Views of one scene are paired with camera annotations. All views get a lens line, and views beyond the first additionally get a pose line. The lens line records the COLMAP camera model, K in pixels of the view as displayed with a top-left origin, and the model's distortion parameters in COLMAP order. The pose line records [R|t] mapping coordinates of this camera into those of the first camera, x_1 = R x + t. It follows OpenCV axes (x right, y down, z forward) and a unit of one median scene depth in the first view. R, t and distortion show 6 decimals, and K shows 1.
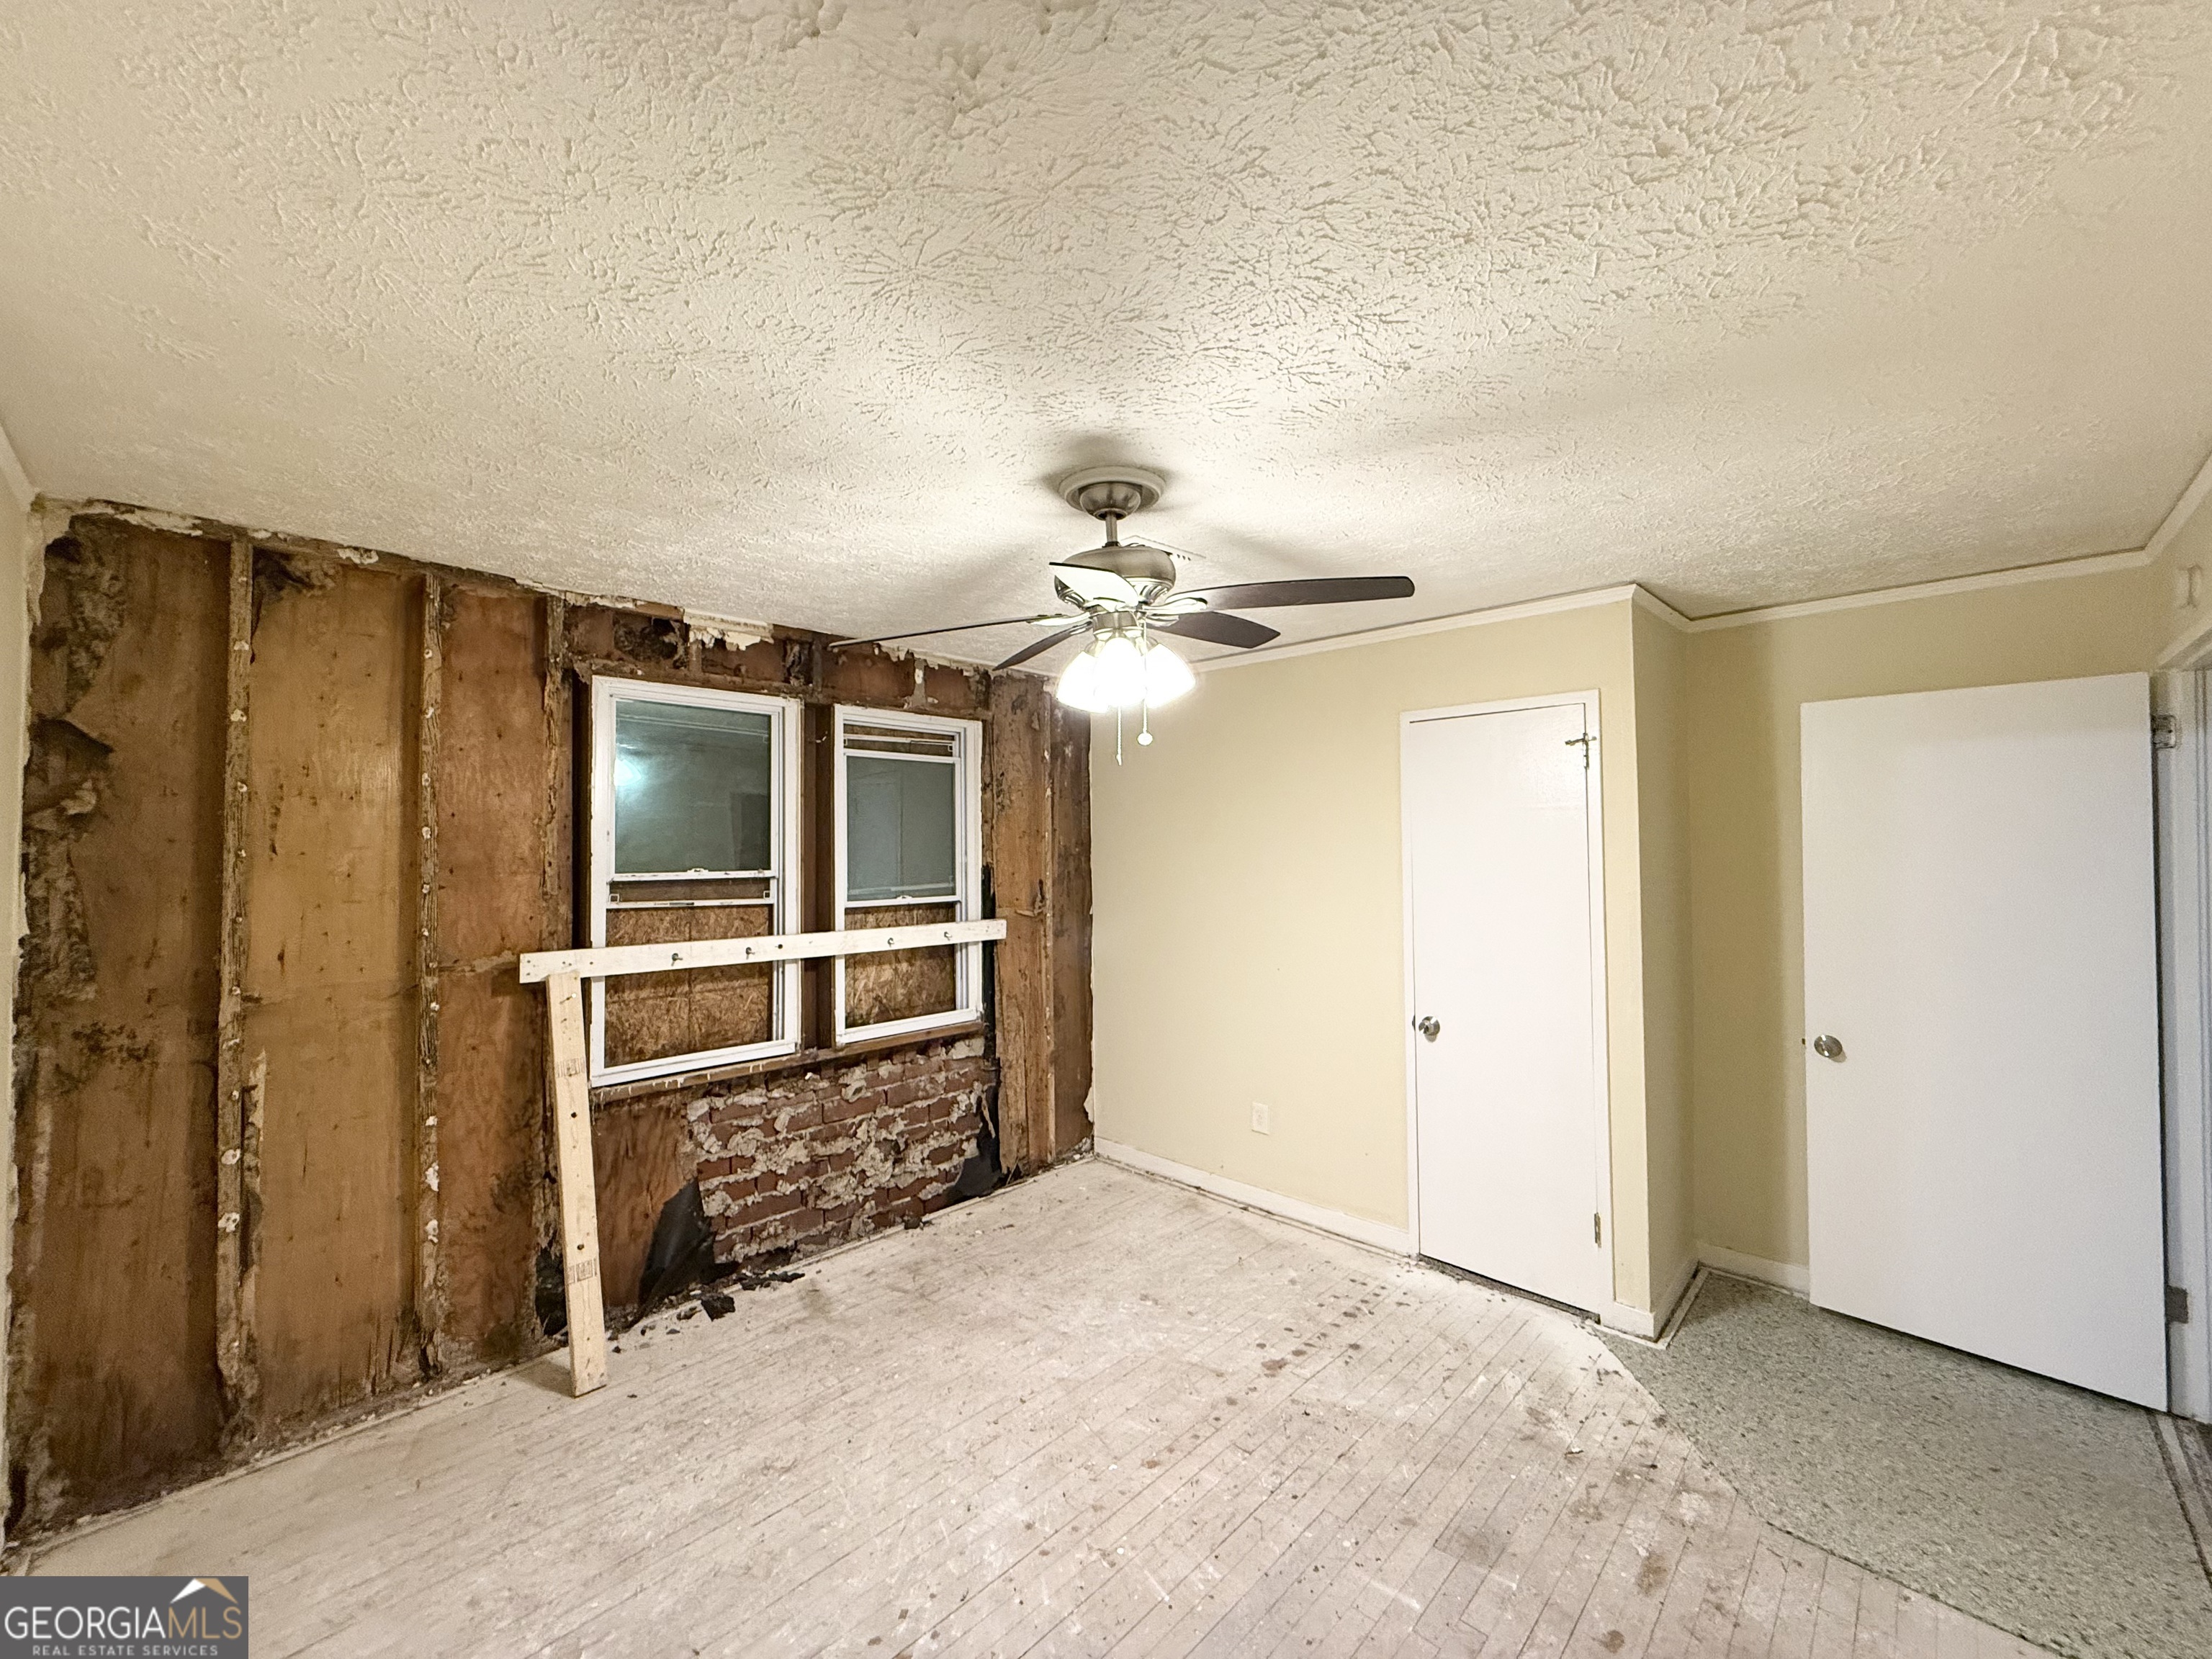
lens RADIAL K [[881.5, 0, 1099.0], [0, 881.5, 831.2], [0, 0, 1]] dist [0.001920, 0.000199]
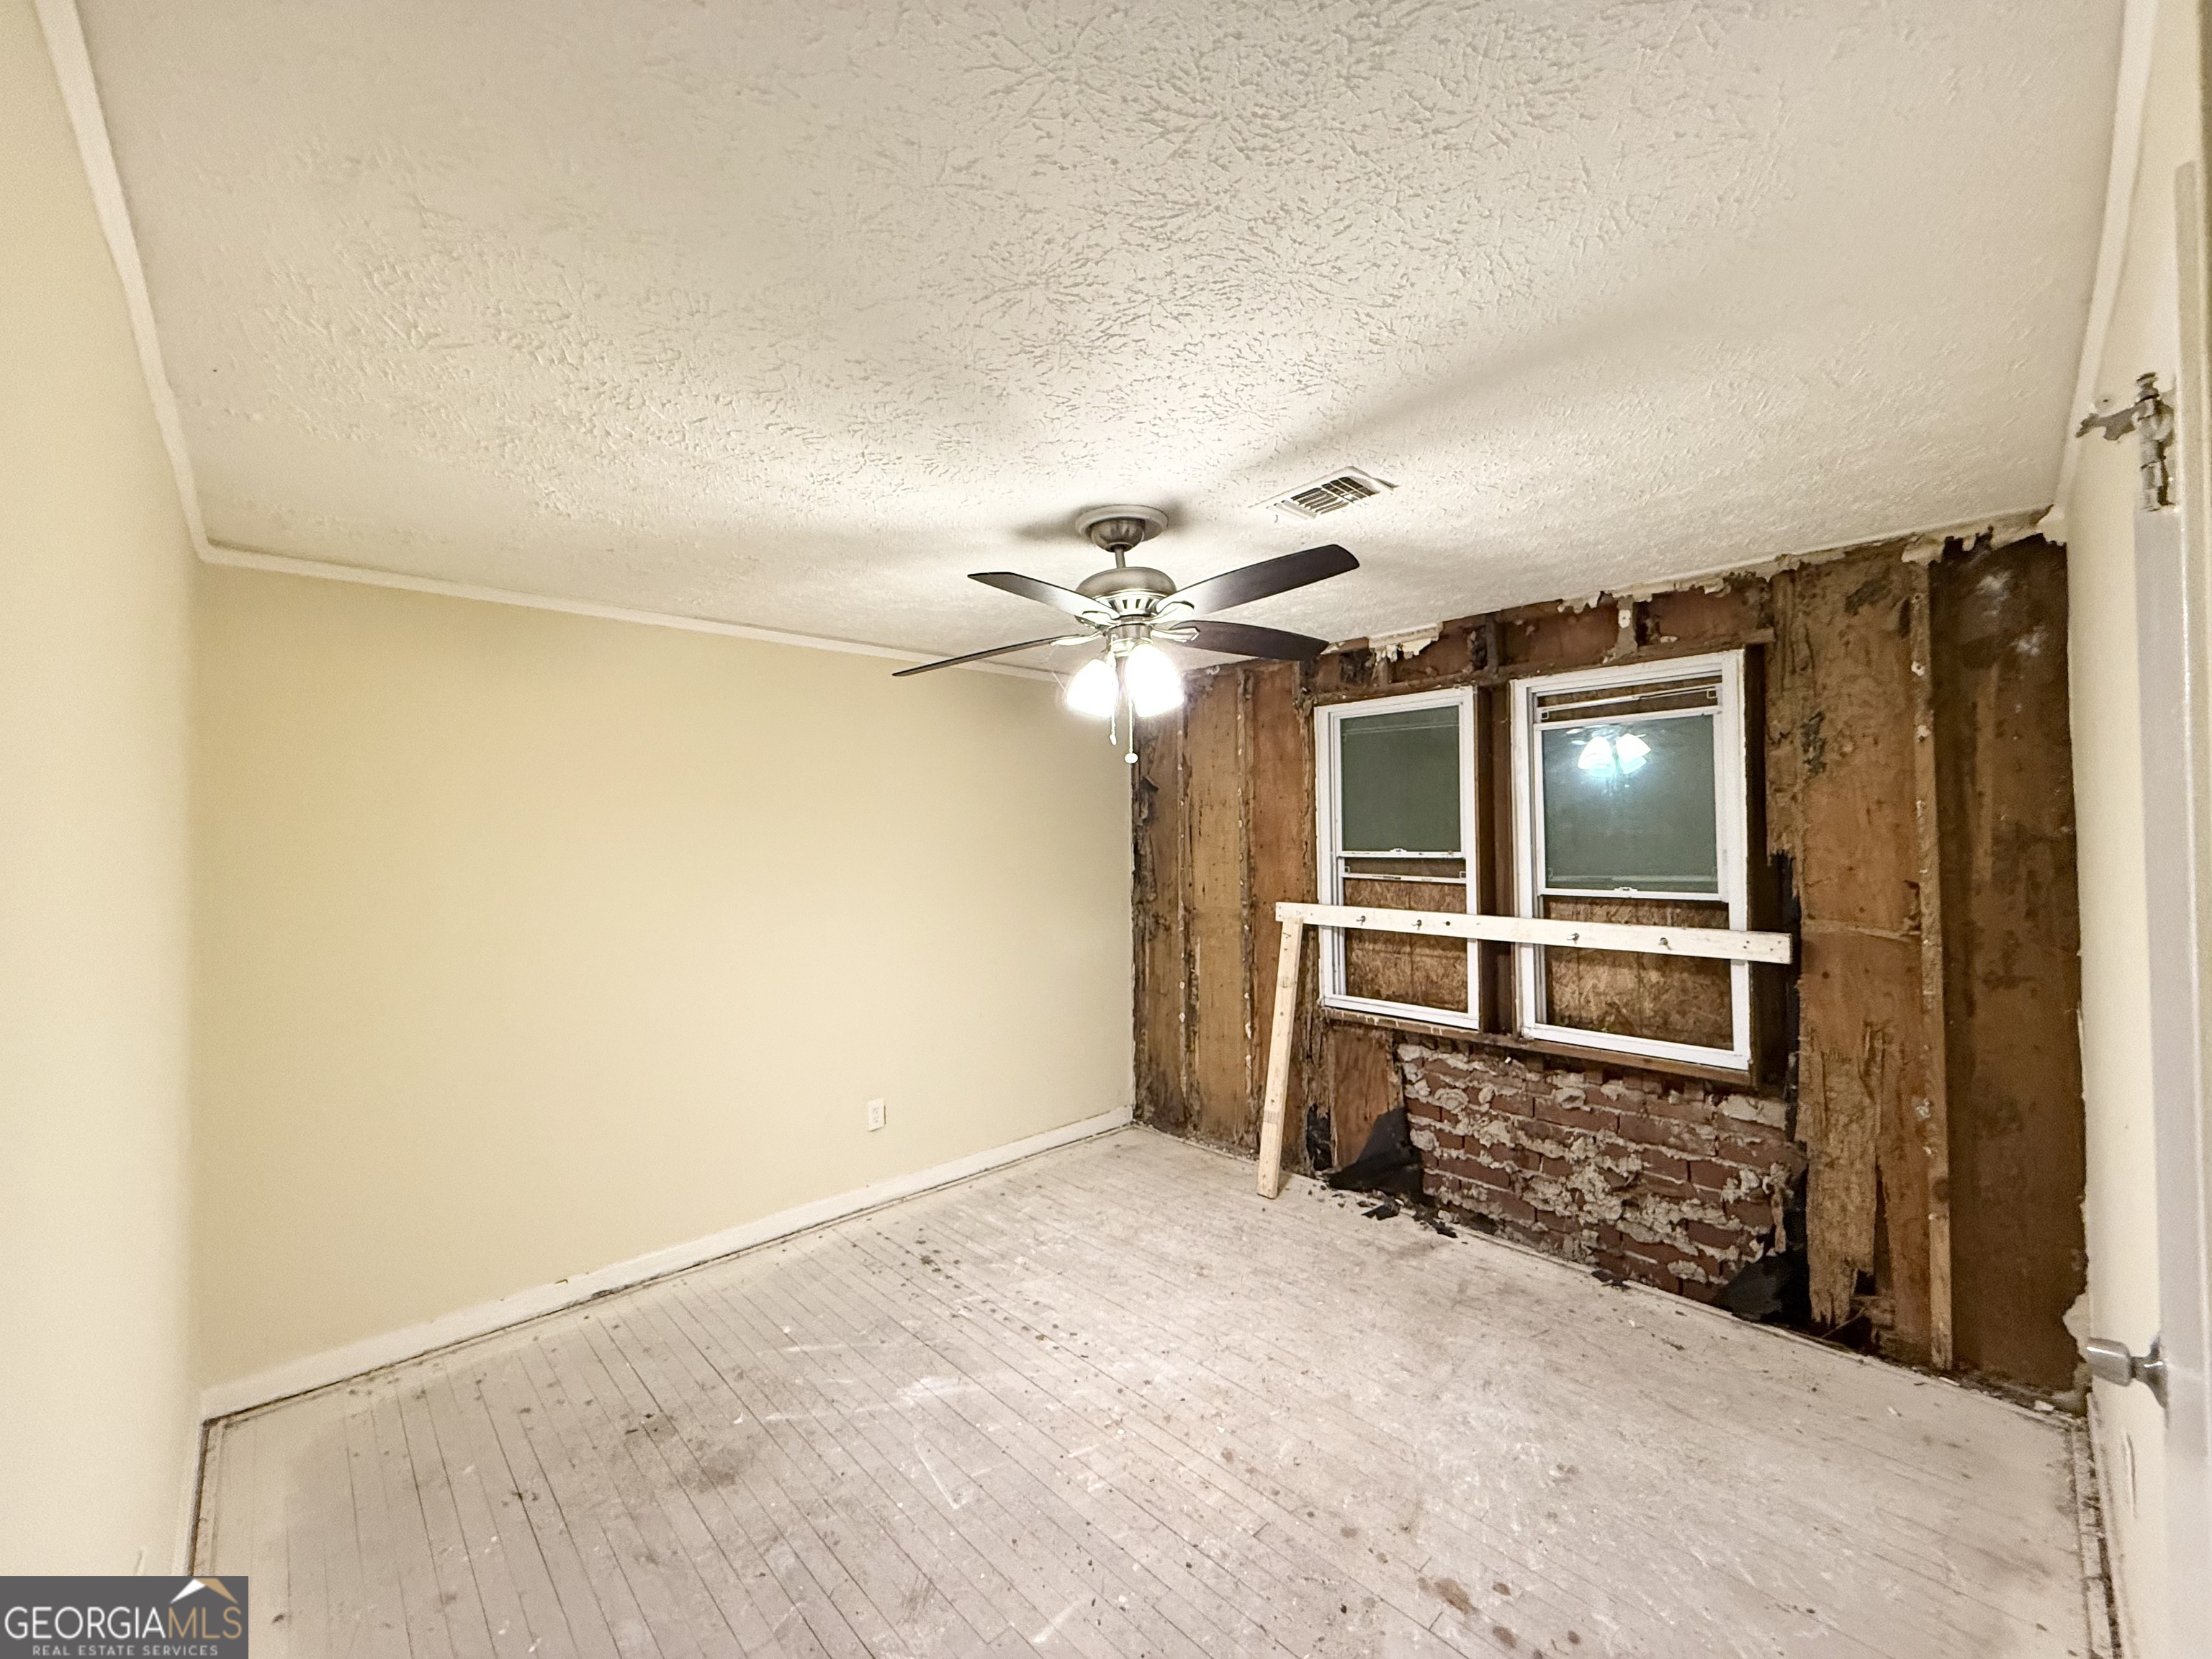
lens RADIAL K [[881.5, 0, 1100.5], [0, 881.5, 830.0], [0, 0, 1]] dist [0.001920, 0.000199]
pose [[-0.044793, -0.000701, -0.998996, 0.693344], [0.030366, 0.999537, -0.002063, 0.006842], [0.998535, -0.030428, -0.044751, 0.603713]]
